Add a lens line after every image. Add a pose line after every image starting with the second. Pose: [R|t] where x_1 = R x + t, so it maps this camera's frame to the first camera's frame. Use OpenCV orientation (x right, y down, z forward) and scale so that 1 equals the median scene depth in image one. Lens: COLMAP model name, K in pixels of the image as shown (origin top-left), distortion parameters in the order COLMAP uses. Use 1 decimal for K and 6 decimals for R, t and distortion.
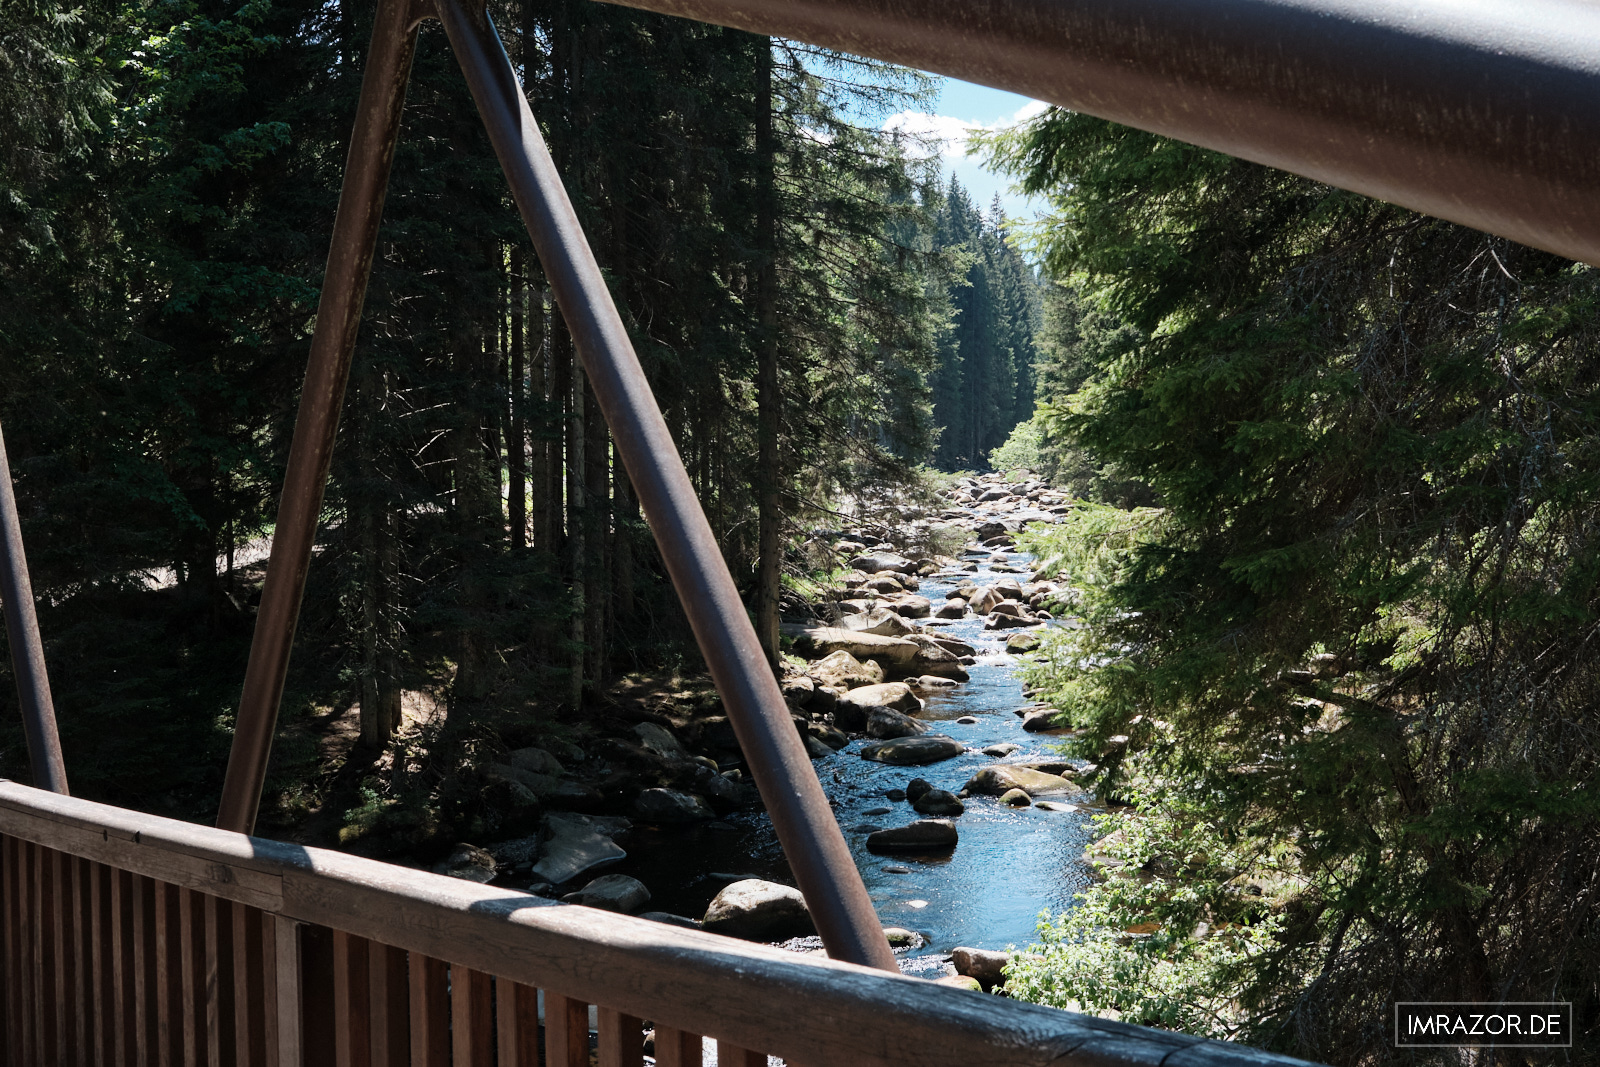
lens RADIAL K [[1628.5, 0, 800.7], [0, 1628.5, 532.1], [0, 0, 1]] dist [0.009424, 0.000000]
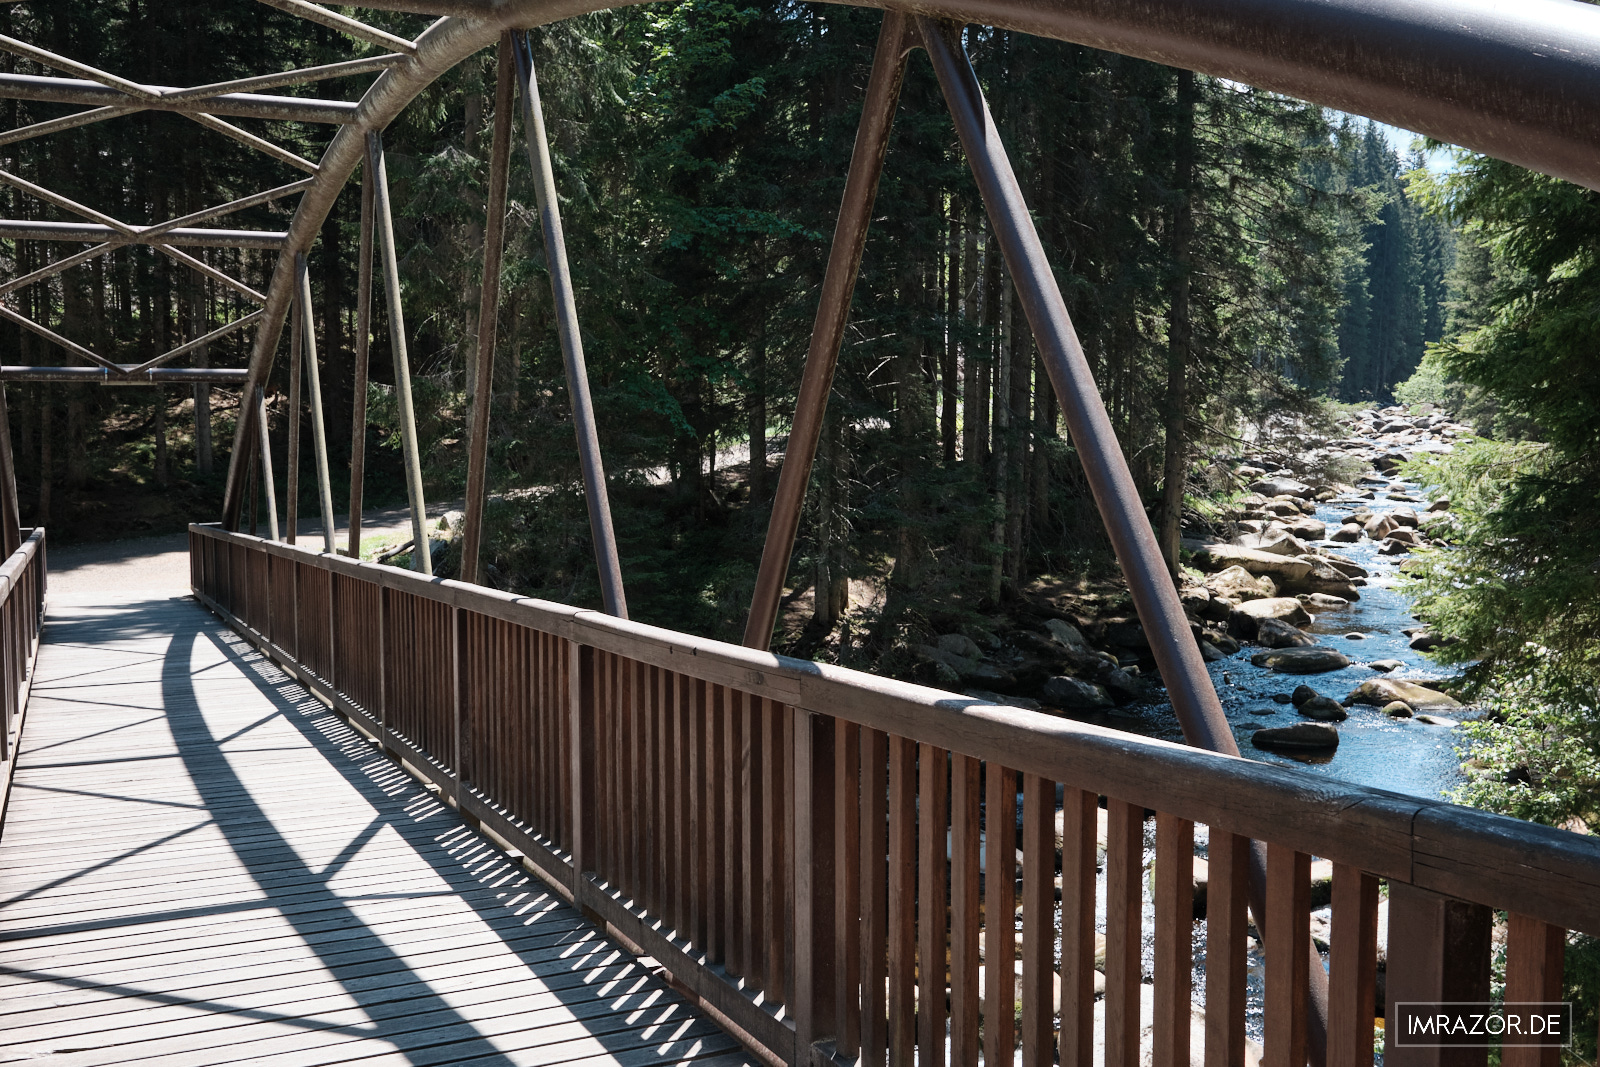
lens RADIAL K [[1628.5, 0, 844.8], [0, 1628.5, 530.5], [0, 0, 1]] dist [0.009424, 0.000000]
pose [[0.974639, 0.042145, -0.219778, 0.009115], [-0.032094, 0.998278, 0.049104, 0.004761], [0.221469, -0.040805, 0.974313, -0.140684]]
